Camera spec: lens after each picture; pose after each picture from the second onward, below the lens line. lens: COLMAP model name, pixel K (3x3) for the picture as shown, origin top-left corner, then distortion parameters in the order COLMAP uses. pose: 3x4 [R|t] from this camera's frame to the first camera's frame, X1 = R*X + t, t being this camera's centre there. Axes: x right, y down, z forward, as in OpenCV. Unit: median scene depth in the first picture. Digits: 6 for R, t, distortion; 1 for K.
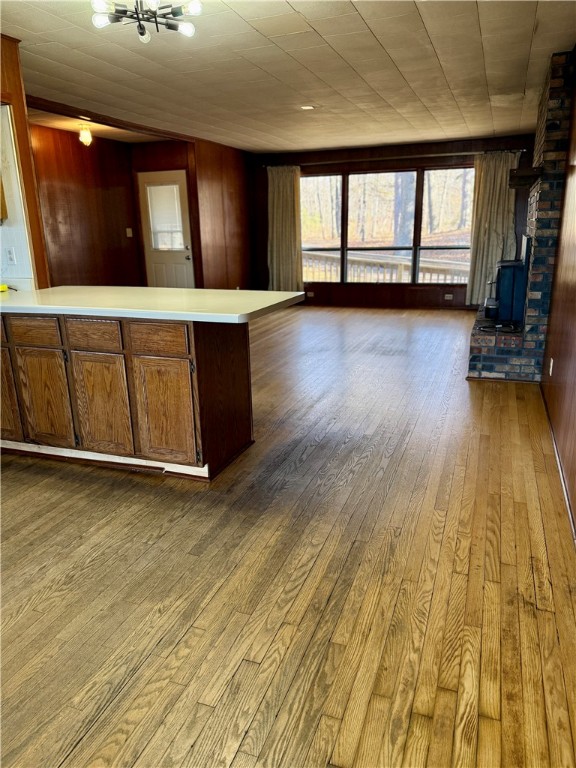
lens RADIAL K [[535.9, 0, 289.2], [0, 535.9, 383.8], [0, 0, 1]] dist [0.066668, -0.088910]
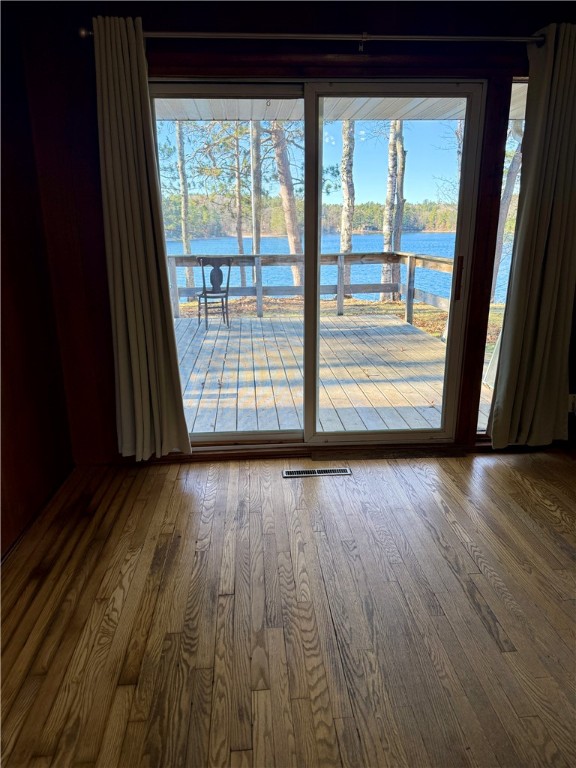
lens RADIAL K [[535.9, 0, 284.9], [0, 535.9, 387.3], [0, 0, 1]] dist [0.066668, -0.088910]
pose [[-0.912015, 0.132253, -0.388250, 0.135774], [-0.099433, 0.847059, 0.522115, -0.462476], [0.397922, 0.514782, -0.759380, 1.516548]]
